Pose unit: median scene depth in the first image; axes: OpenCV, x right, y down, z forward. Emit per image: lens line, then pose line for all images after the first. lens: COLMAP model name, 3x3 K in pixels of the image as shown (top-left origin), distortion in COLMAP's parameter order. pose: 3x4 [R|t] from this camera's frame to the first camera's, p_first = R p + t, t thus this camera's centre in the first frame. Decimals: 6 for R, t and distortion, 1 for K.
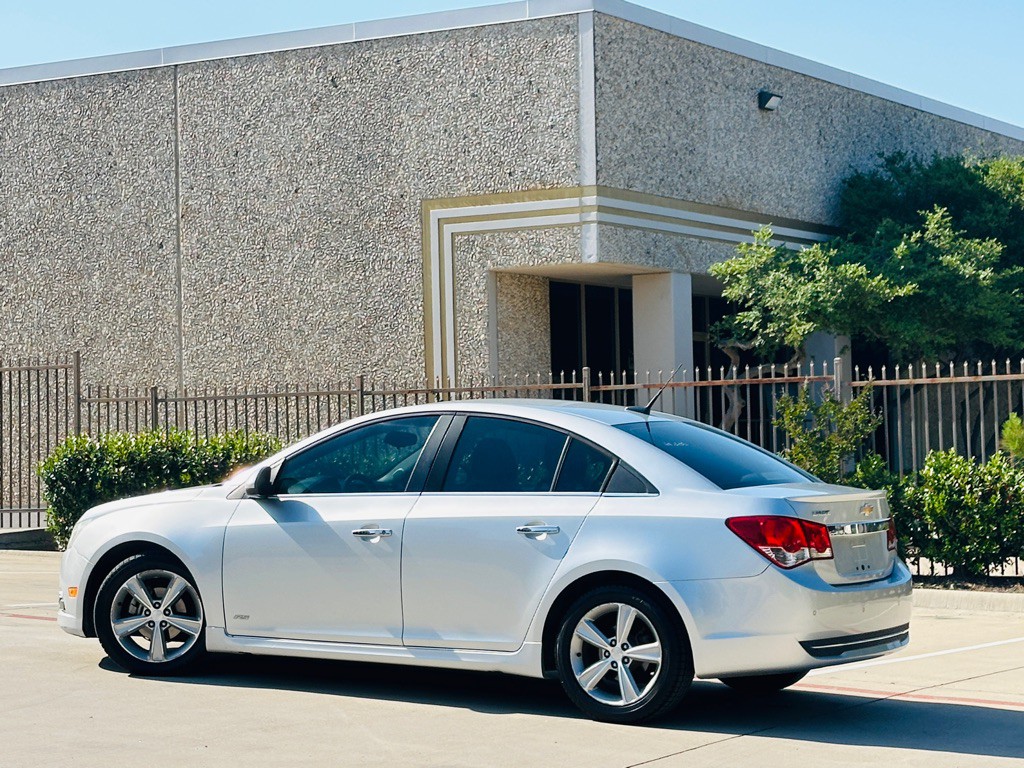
lens RADIAL K [[2561.5, 0, 512.0], [0, 2561.5, 384.0], [0, 0, 1]] dist [-0.426795, 9.859238]
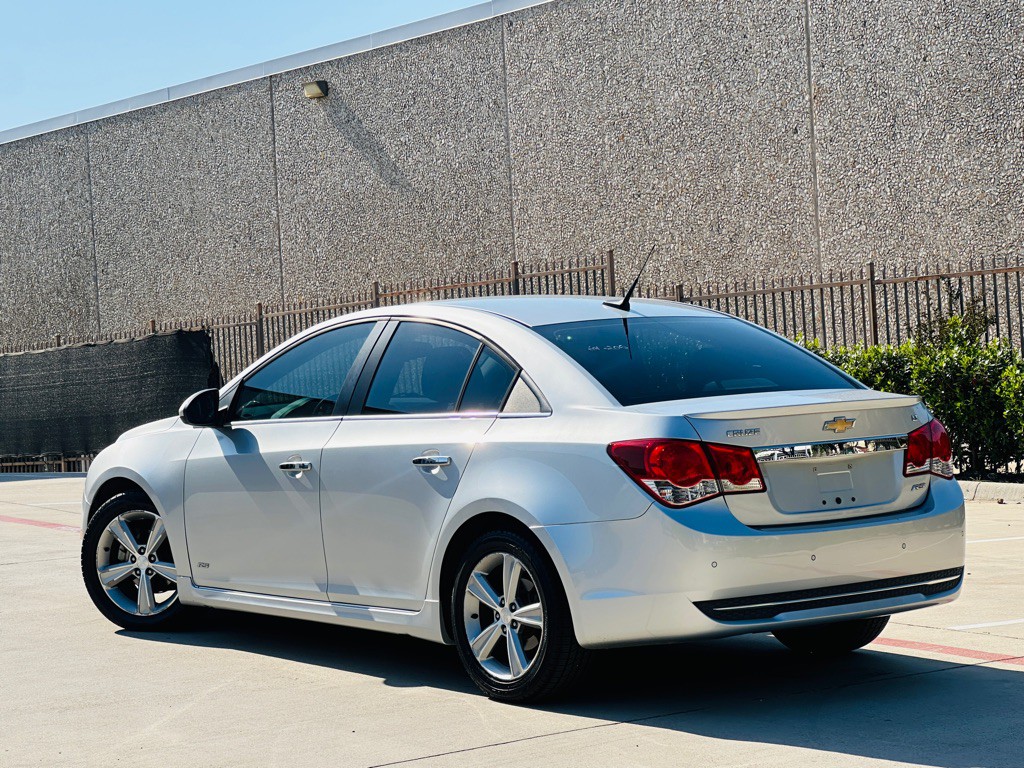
lens RADIAL K [[2561.5, 0, 512.0], [0, 2561.5, 384.0], [0, 0, 1]] dist [-0.426795, 9.859238]
pose [[0.923688, -0.031617, -0.381840, 0.314296], [0.047825, 0.998309, 0.033030, 0.006820], [0.380150, -0.048771, 0.923638, 0.243019]]
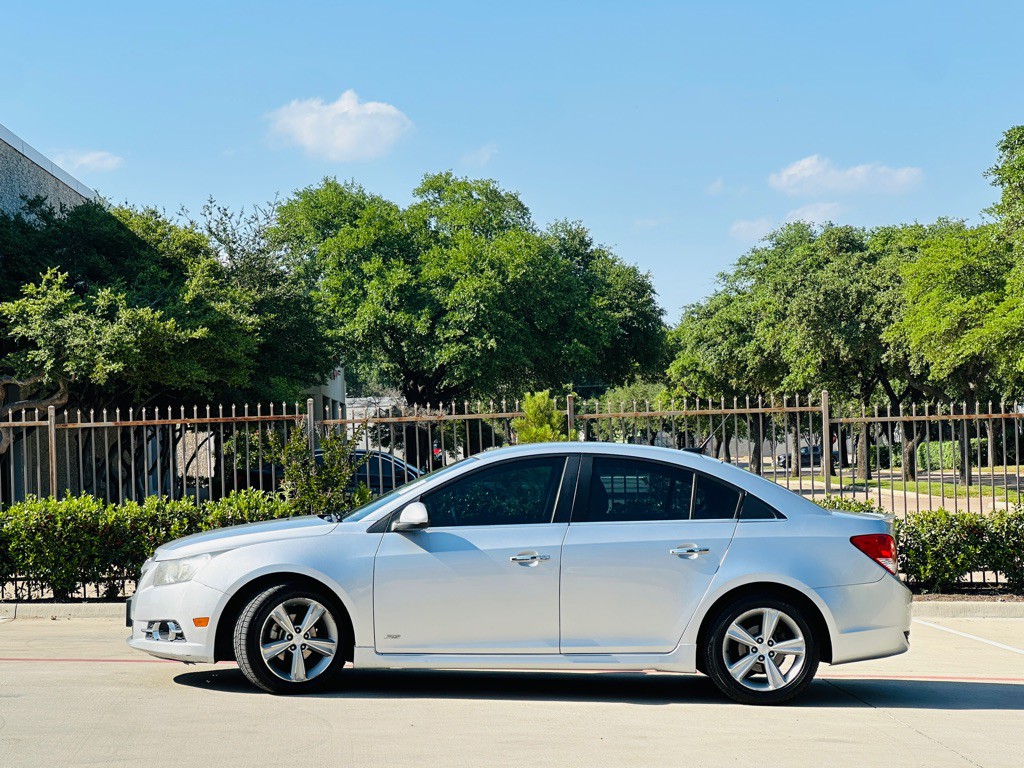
lens RADIAL K [[2561.5, 0, 512.0], [0, 2561.5, 384.0], [0, 0, 1]] dist [-0.426795, 9.859238]
pose [[0.858337, 0.006487, 0.513046, -0.627497], [-0.001175, 0.999942, -0.010677, -0.008252], [-0.513085, 0.008561, 0.858295, 0.003056]]
